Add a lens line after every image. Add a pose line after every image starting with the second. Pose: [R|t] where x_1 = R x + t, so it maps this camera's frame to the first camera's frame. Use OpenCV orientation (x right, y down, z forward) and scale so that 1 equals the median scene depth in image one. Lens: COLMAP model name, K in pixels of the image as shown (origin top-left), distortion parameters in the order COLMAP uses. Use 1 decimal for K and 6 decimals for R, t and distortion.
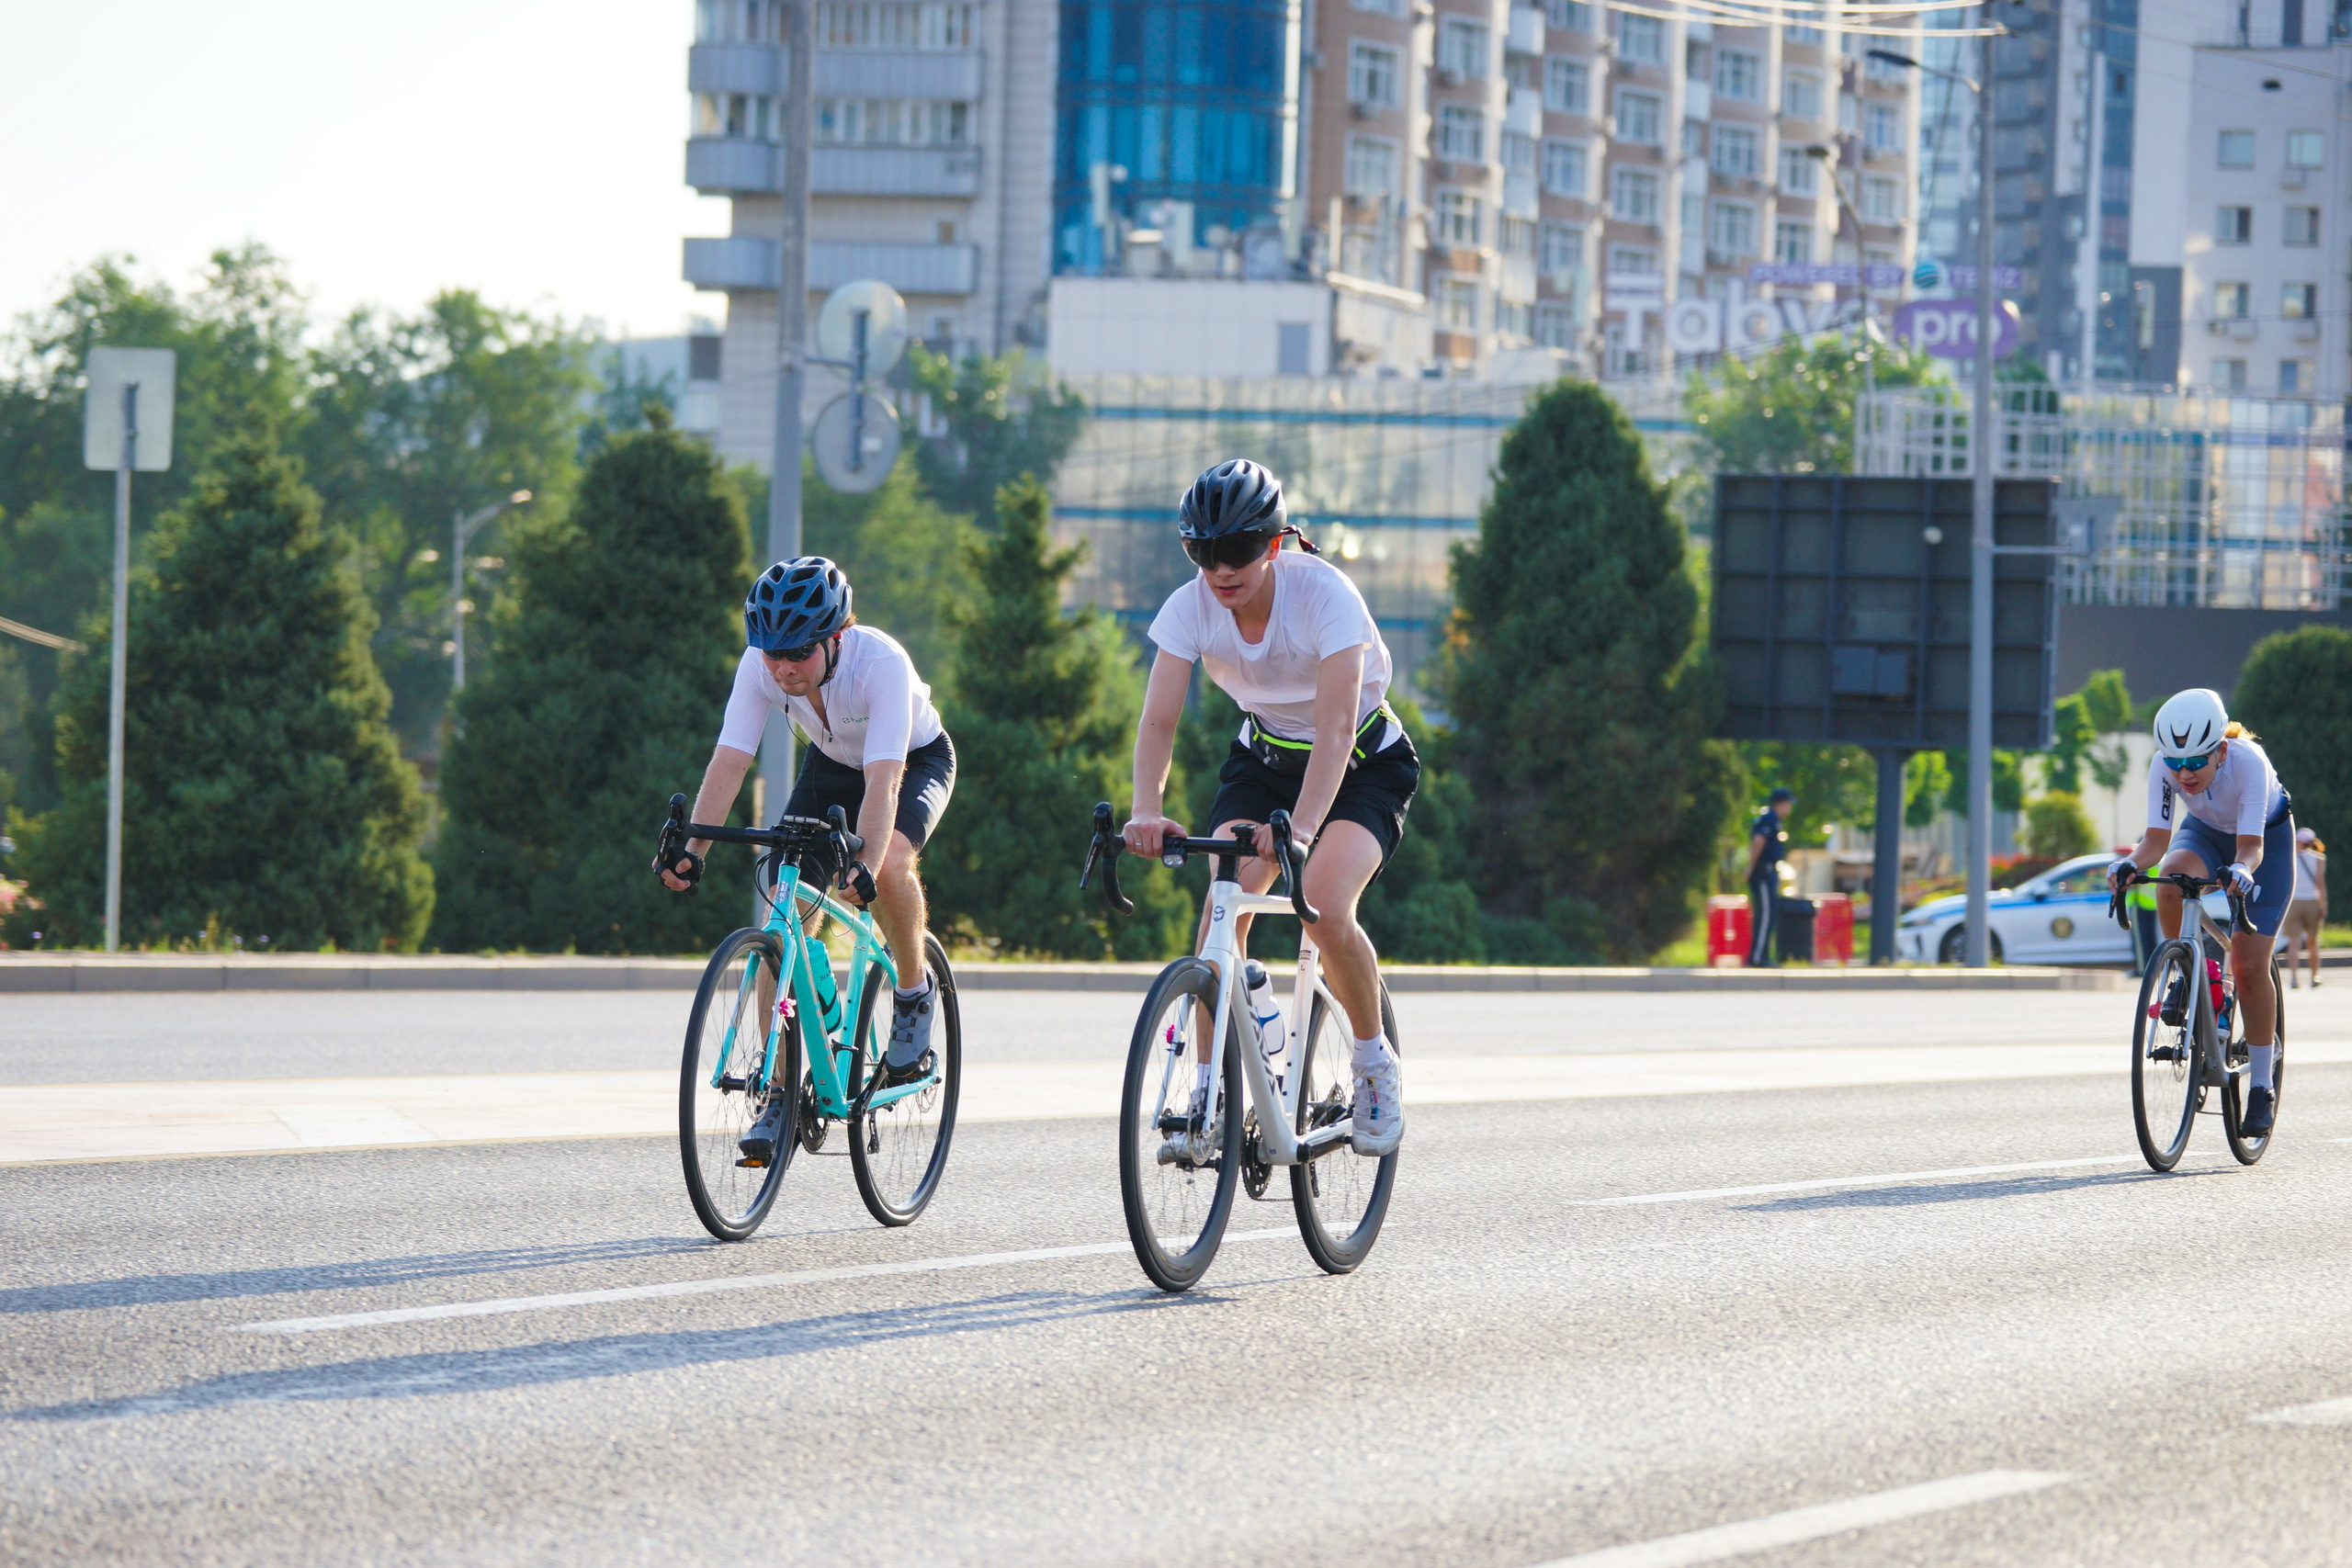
lens RADIAL K [[10085.0, 0, 1143.6], [0, 10085.0, 930.4], [0, 0, 1]] dist [0.195489, 0.000000]
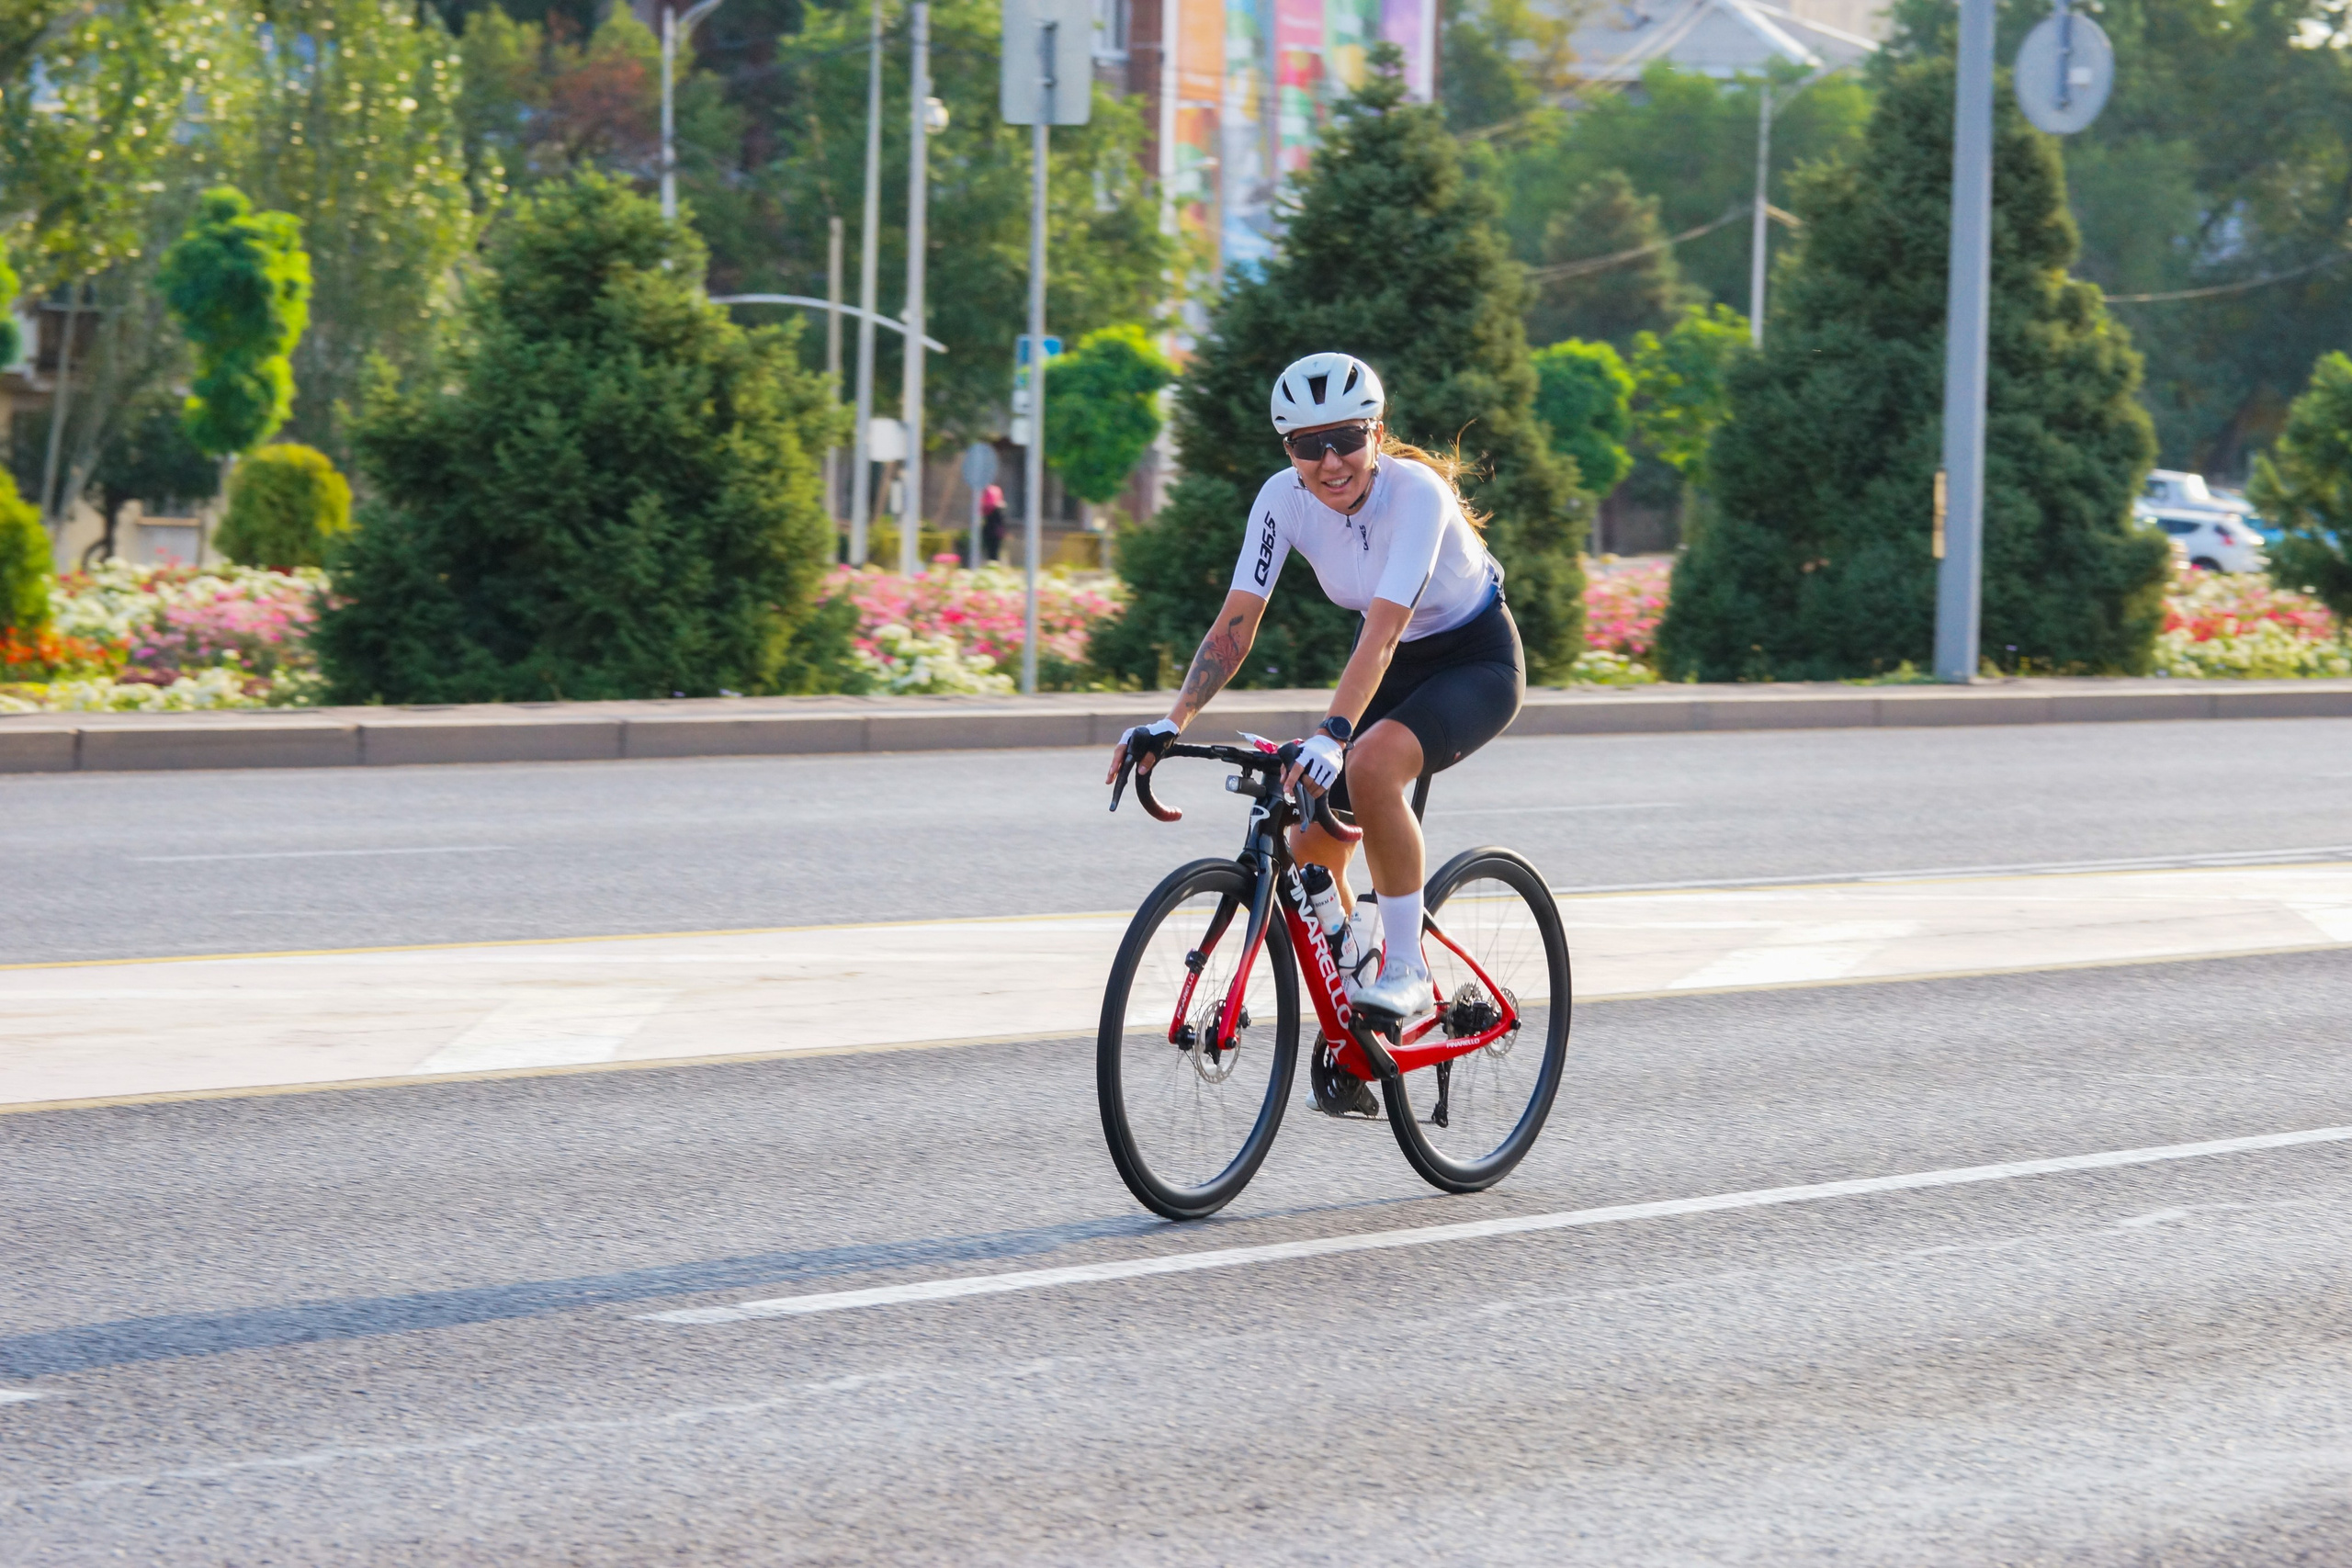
lens RADIAL K [[10085.0, 0, 1174.4], [0, 10085.0, 787.5], [0, 0, 1]] dist [0.195489, 0.000000]
pose [[0.976196, 0.000647, -0.216888, 0.269421], [0.004471, 0.999723, 0.023105, -0.026997], [0.216843, -0.023525, 0.975923, 0.498550]]
